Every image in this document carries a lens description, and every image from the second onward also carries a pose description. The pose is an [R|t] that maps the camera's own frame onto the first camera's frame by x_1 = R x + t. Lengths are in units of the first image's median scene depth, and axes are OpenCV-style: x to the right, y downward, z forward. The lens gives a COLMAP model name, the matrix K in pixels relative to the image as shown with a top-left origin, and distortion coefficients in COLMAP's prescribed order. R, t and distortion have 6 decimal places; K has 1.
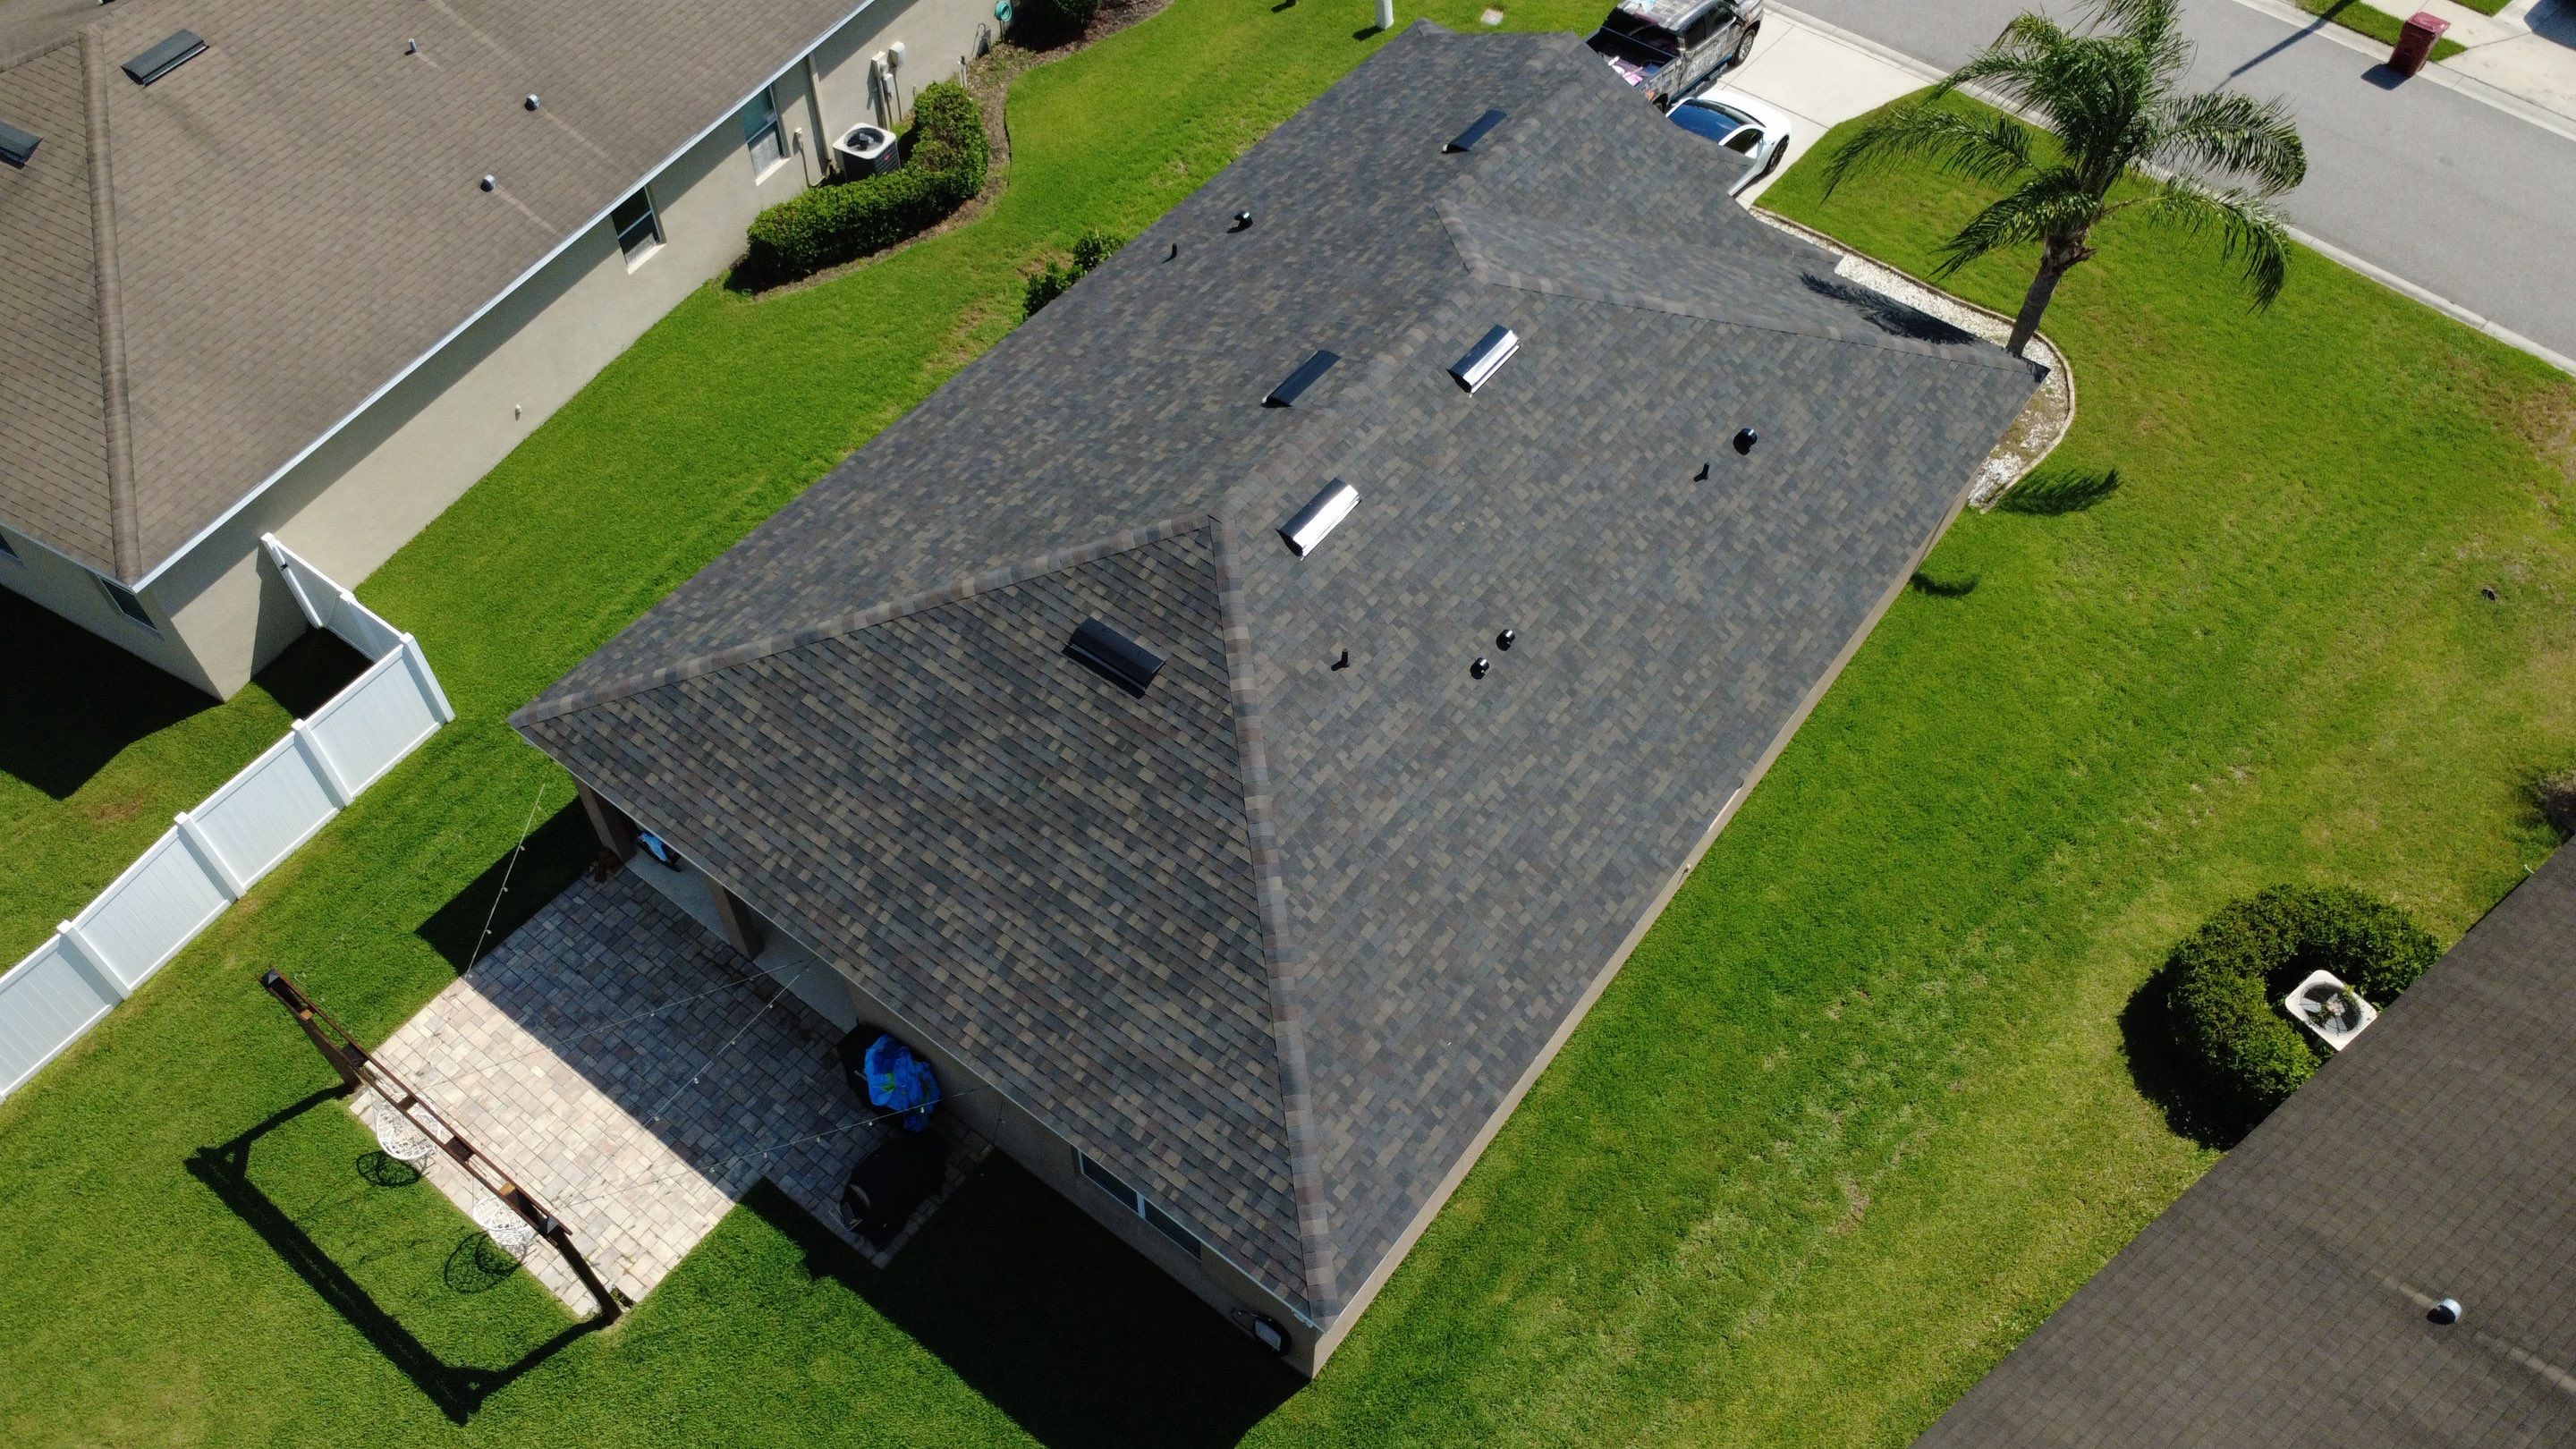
lens RADIAL K [[1881.7, 0, 1284.2], [0, 1881.7, 717.5], [0, 0, 1]] dist [-0.001552, 0.003131]
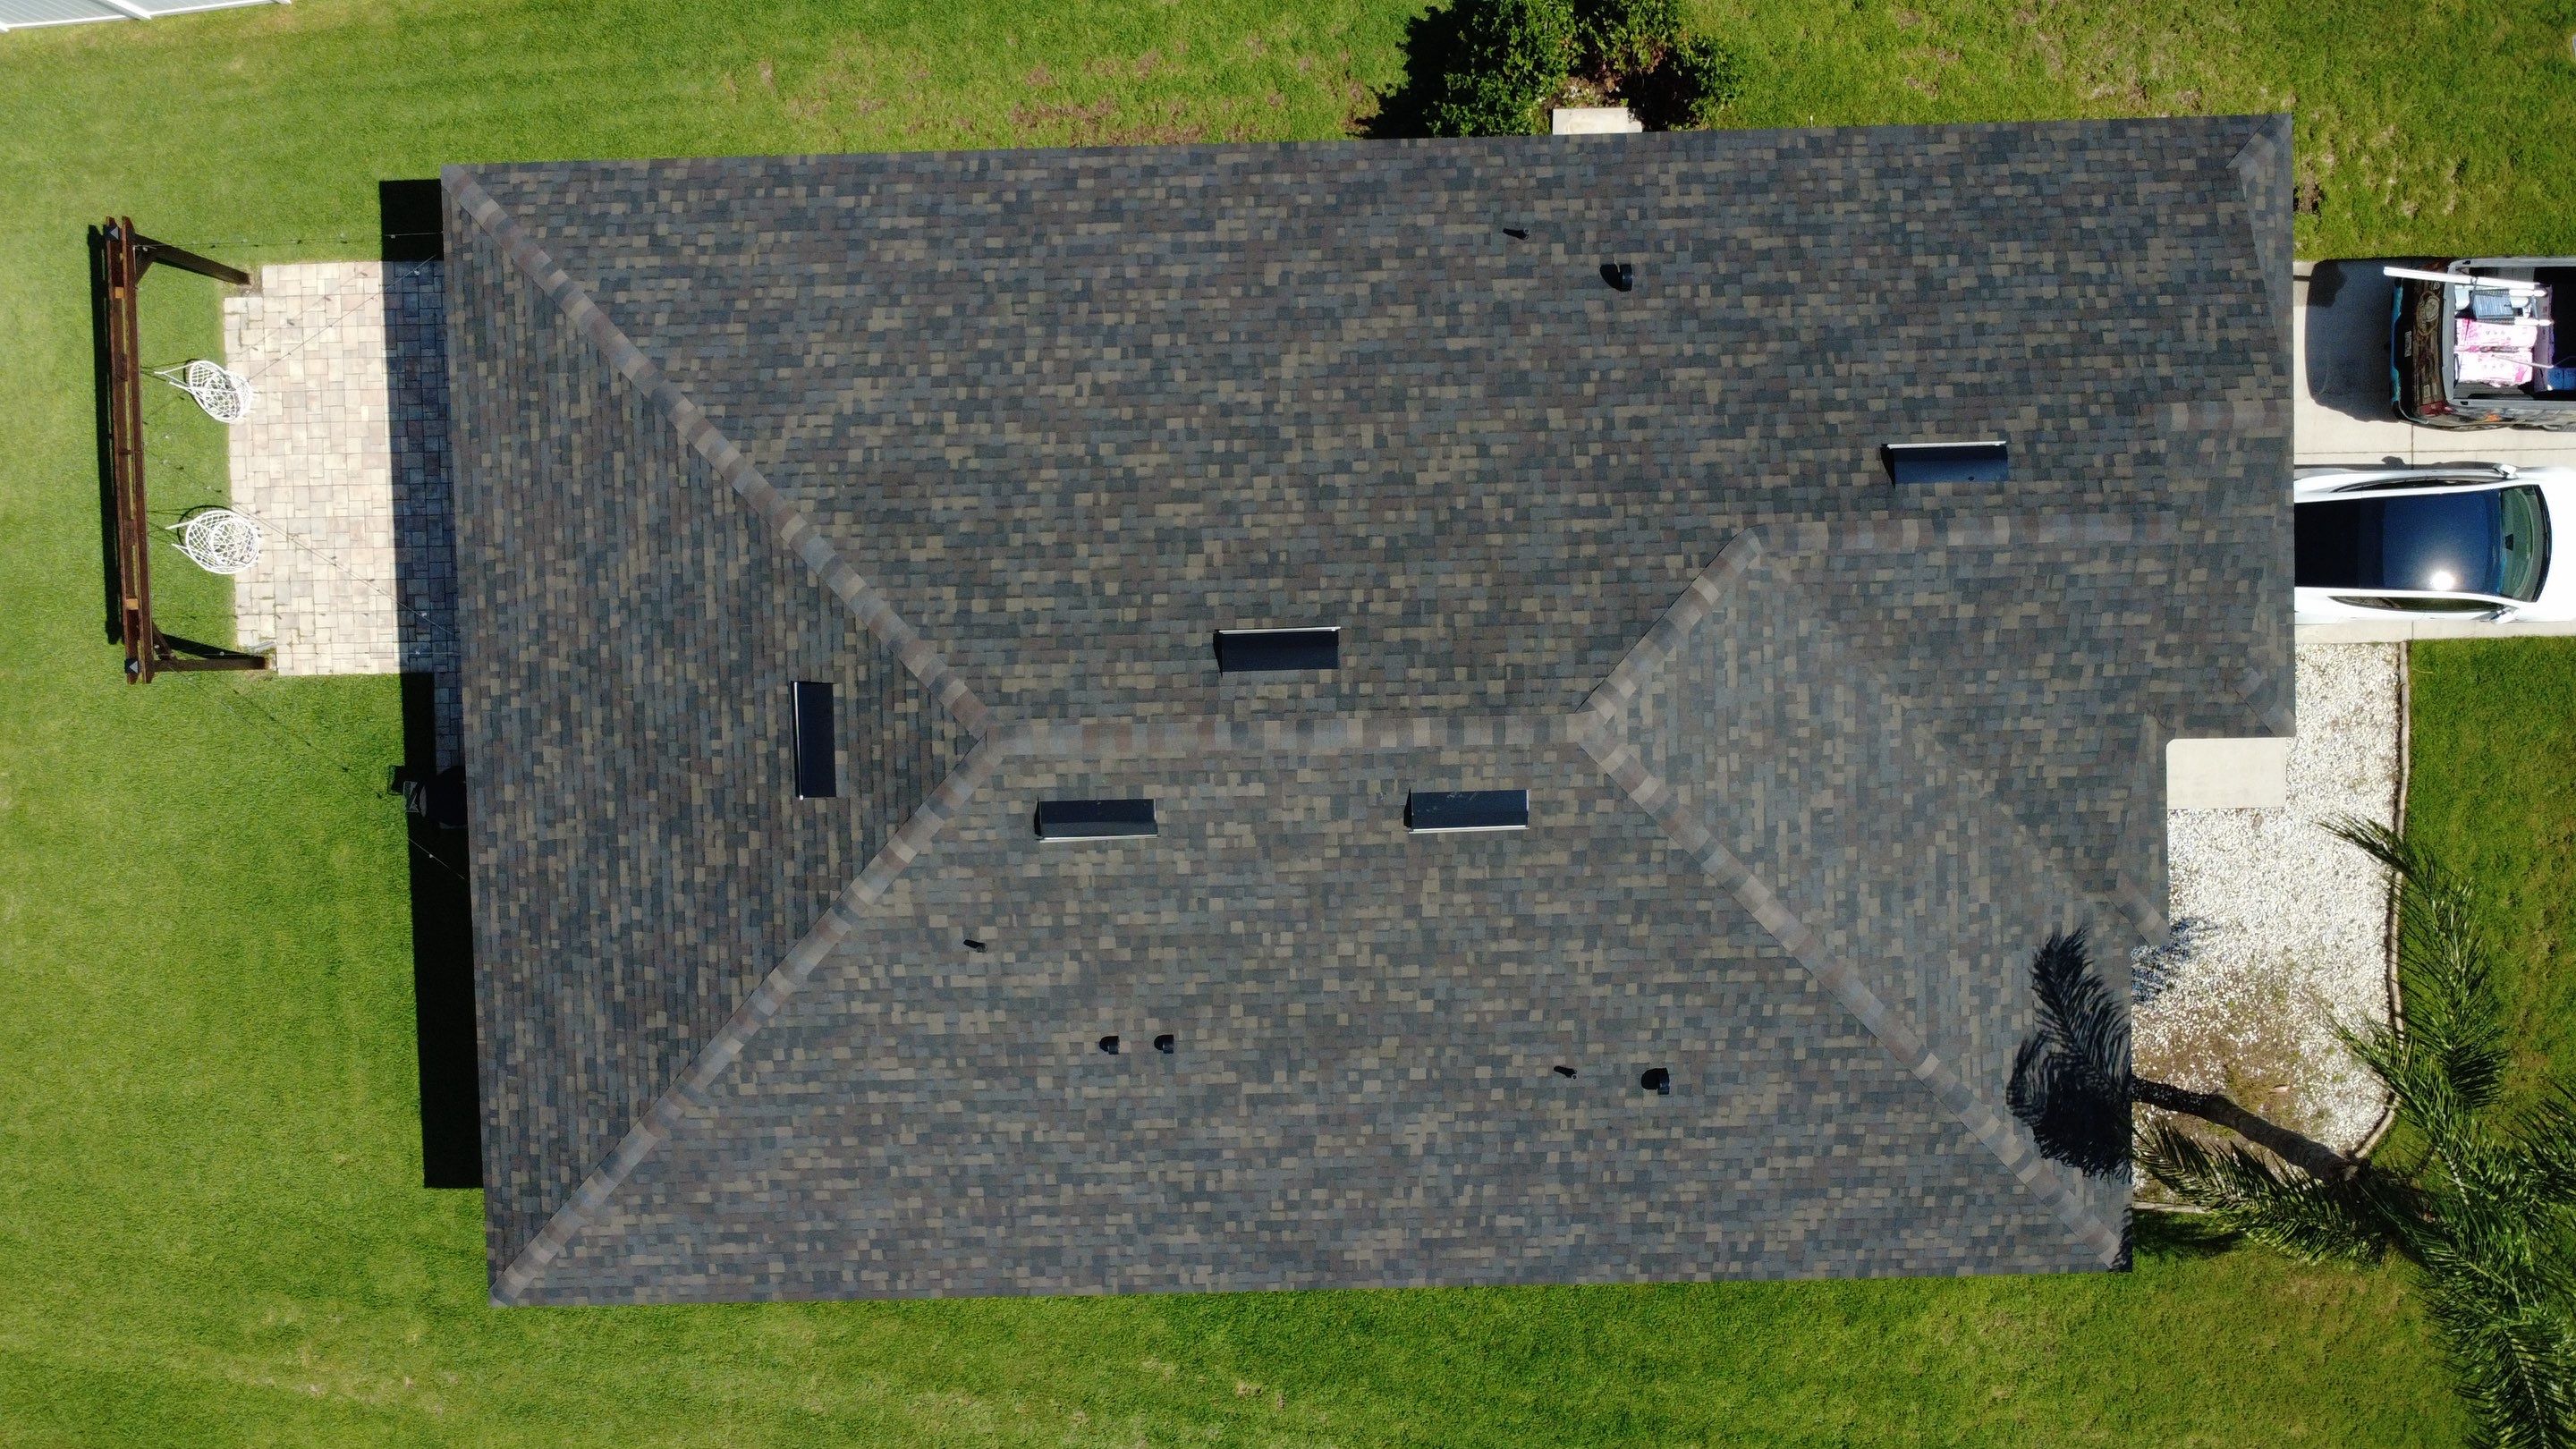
lens RADIAL K [[1881.7, 0, 1285.6], [0, 1881.7, 718.9], [0, 0, 1]] dist [-0.001552, 0.003131]
pose [[0.620819, 0.783953, 0.001166, 0.033649], [-0.602529, 0.476195, 0.640467, -0.681185], [0.501540, -0.398317, 0.767985, 0.420449]]
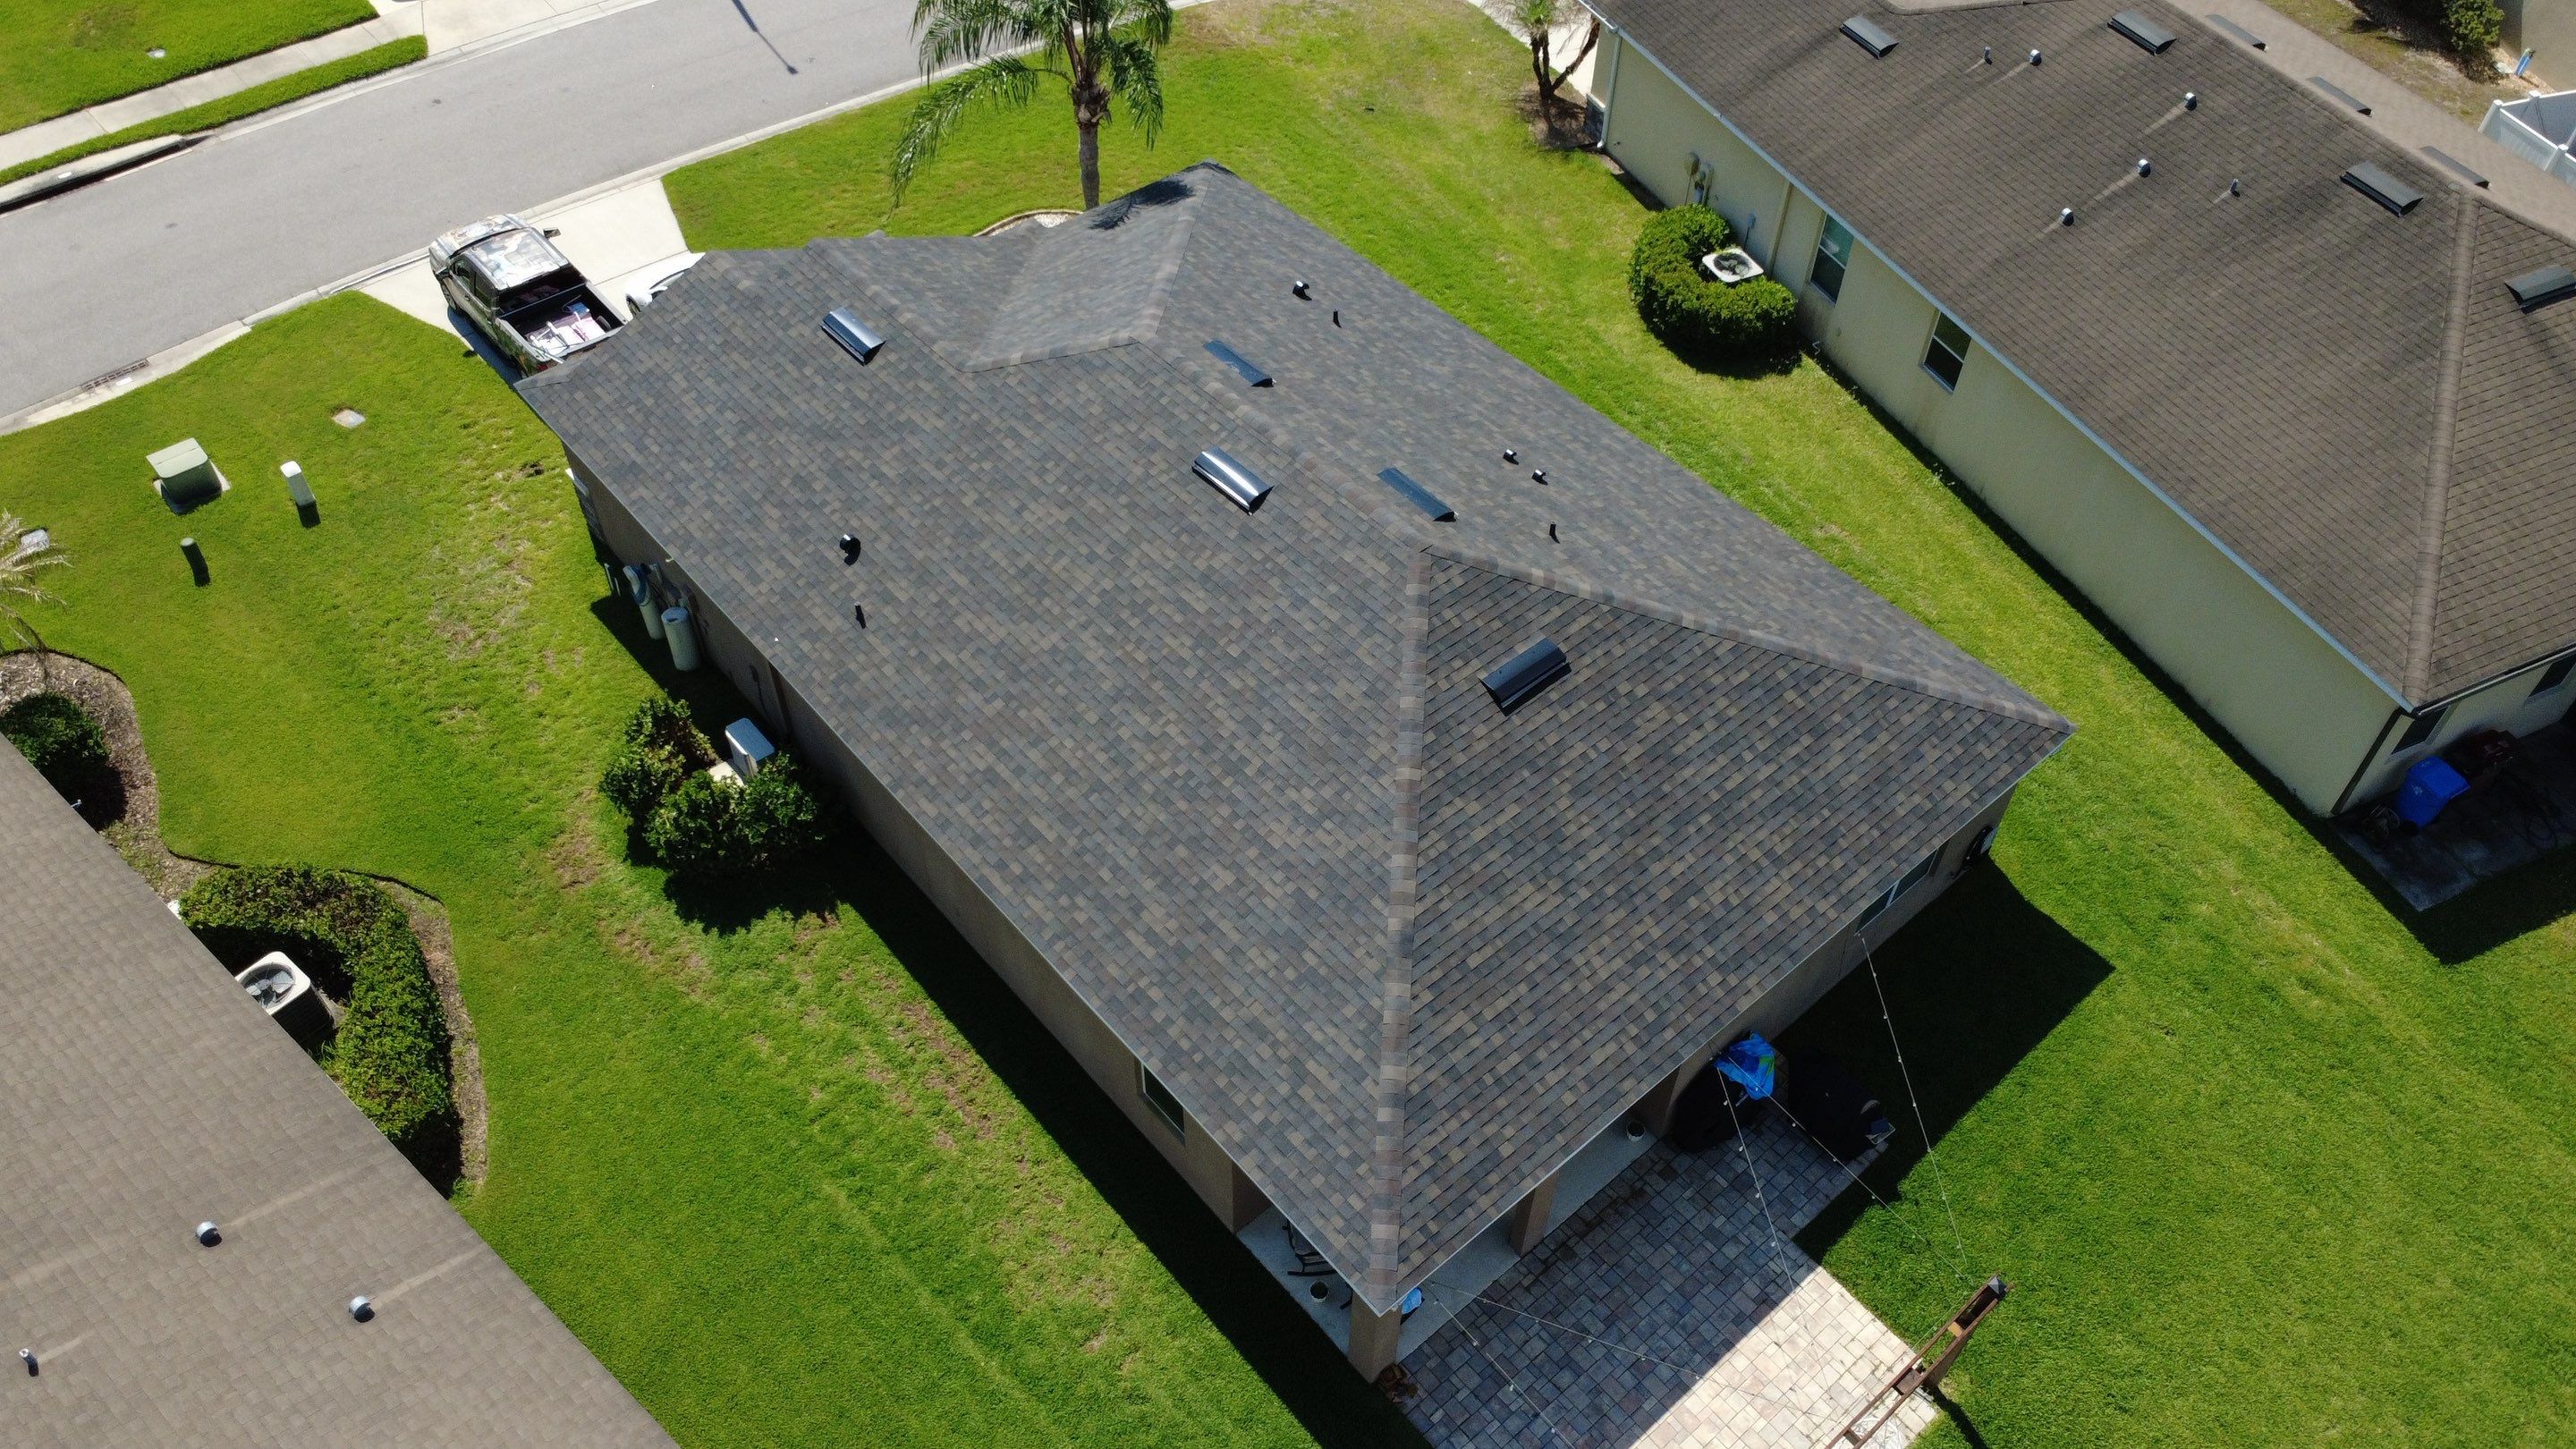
lens RADIAL K [[1881.7, 0, 1282.5], [0, 1881.7, 717.9], [0, 0, 1]] dist [-0.001552, 0.003131]
pose [[0.214751, -0.735283, 0.642838, -0.768539], [0.764854, 0.535919, 0.357477, -0.472330], [-0.607356, 0.414909, 0.677473, 0.355436]]
